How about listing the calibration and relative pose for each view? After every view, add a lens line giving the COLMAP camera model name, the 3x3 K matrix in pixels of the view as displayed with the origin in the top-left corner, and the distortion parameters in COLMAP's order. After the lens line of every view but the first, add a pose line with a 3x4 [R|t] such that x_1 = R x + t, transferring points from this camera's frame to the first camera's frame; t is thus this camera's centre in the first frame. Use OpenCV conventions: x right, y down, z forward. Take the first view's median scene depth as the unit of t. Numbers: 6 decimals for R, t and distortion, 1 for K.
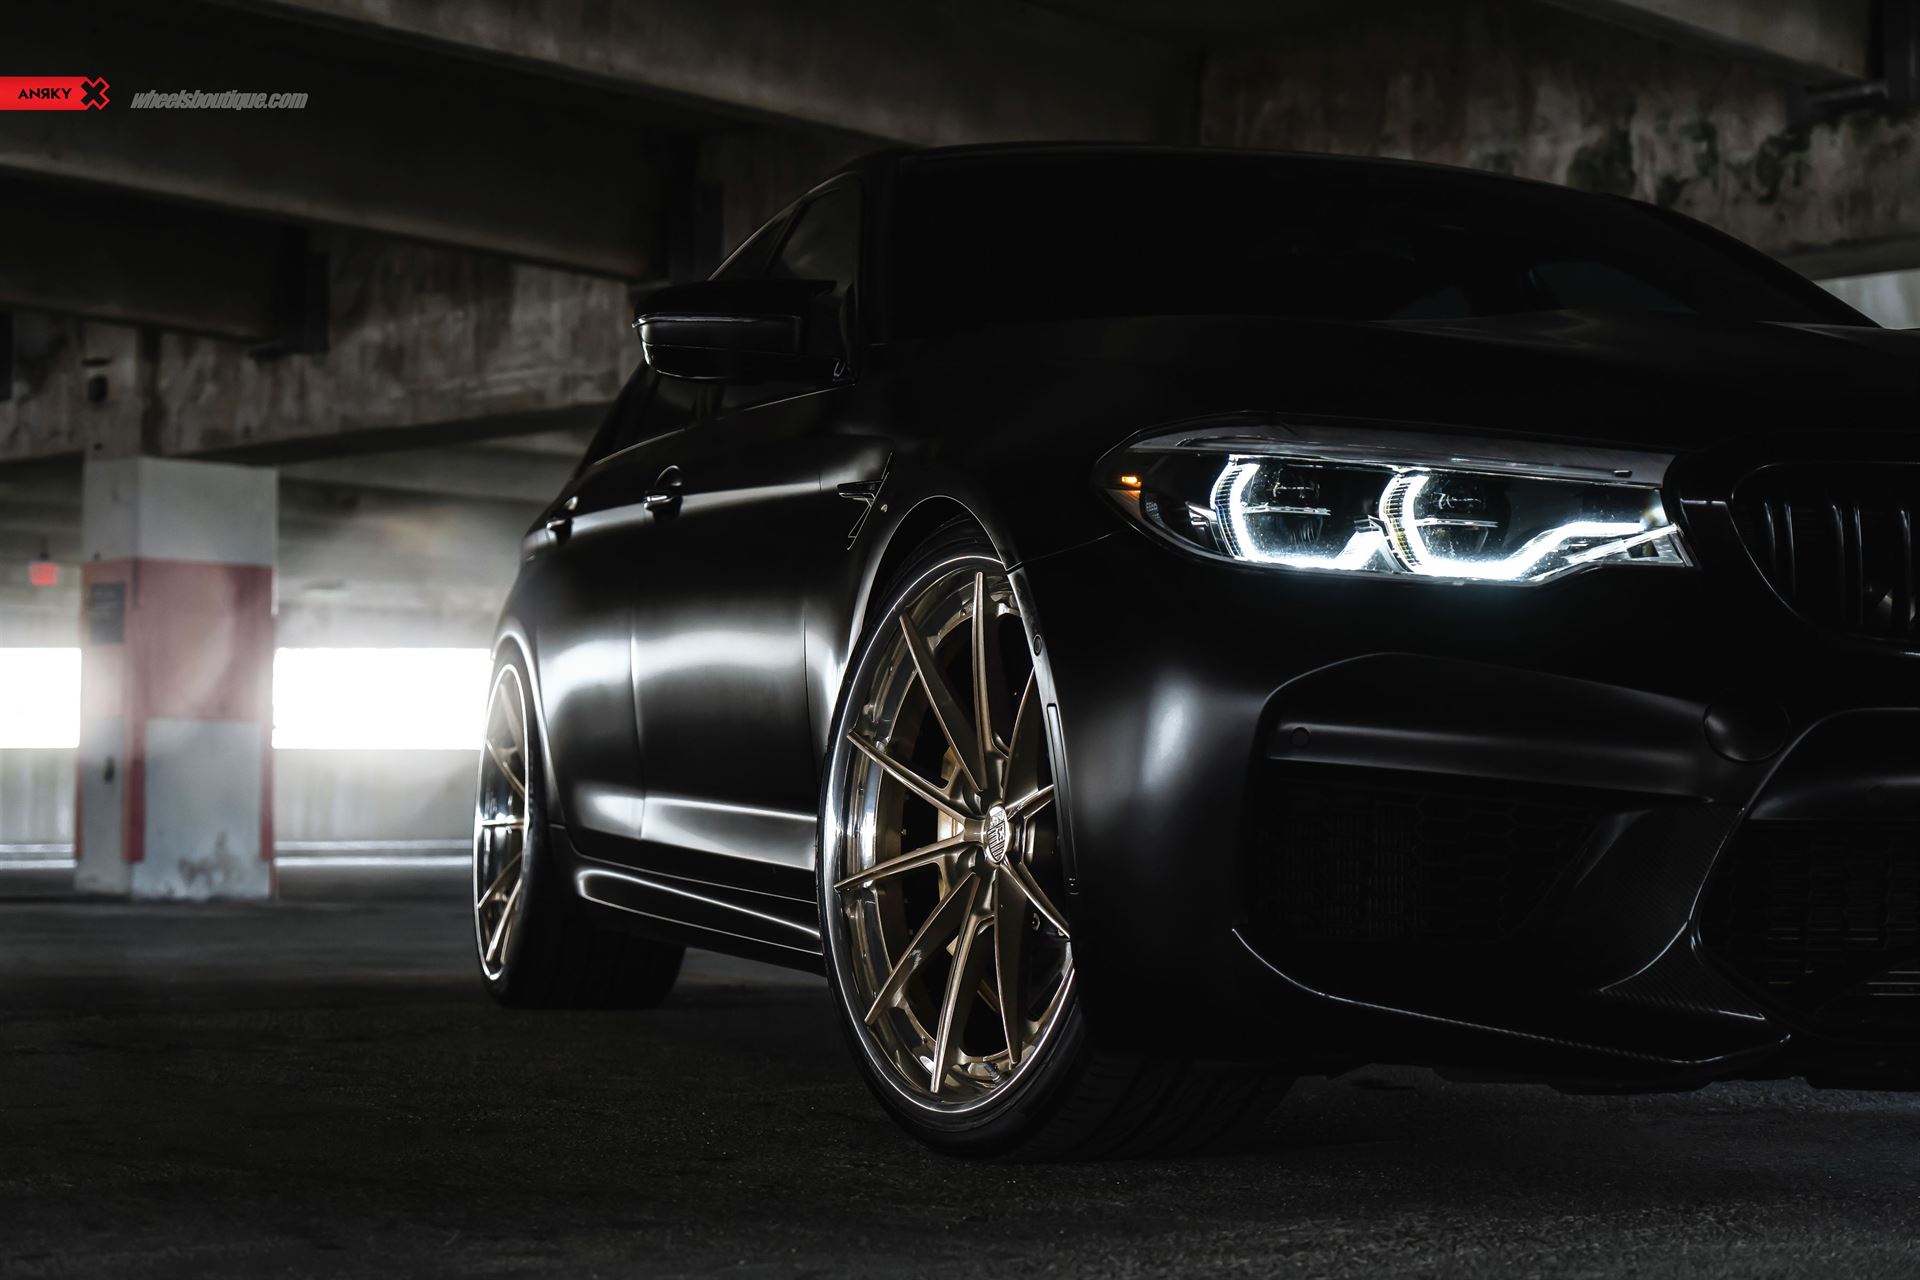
lens RADIAL K [[3536.9, 0, 958.9], [0, 3536.9, 644.2], [0, 0, 1]] dist [0.145940, 0.000000]
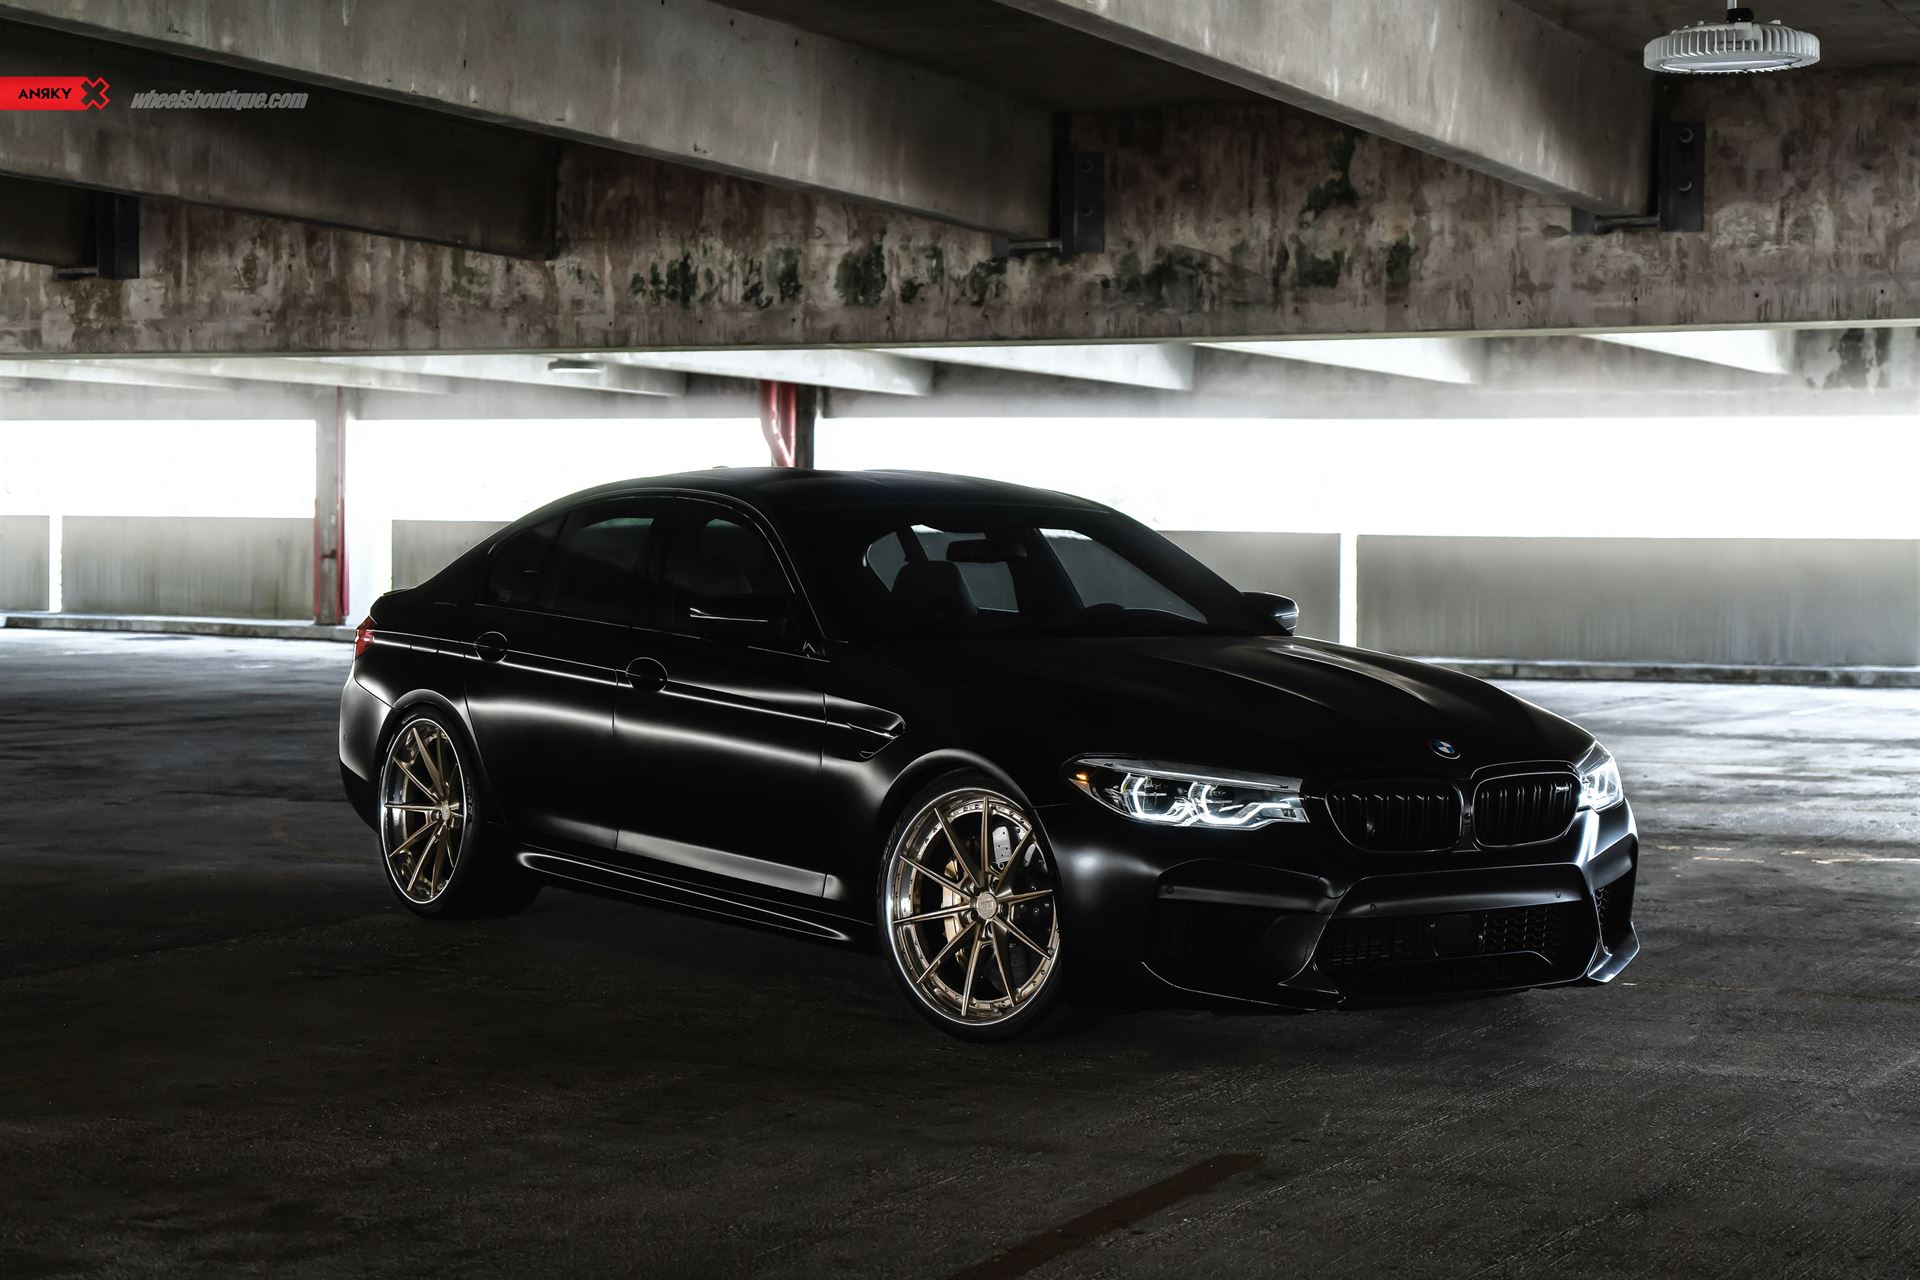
lens RADIAL K [[3389.9, 0, 959.3], [0, 3389.9, 638.0], [0, 0, 1]] dist [0.037383, 0.000000]
pose [[0.949829, -0.003052, 0.312754, -0.227508], [-0.022199, 0.996773, 0.077145, -0.095165], [-0.311980, -0.080218, 0.946696, -0.357242]]
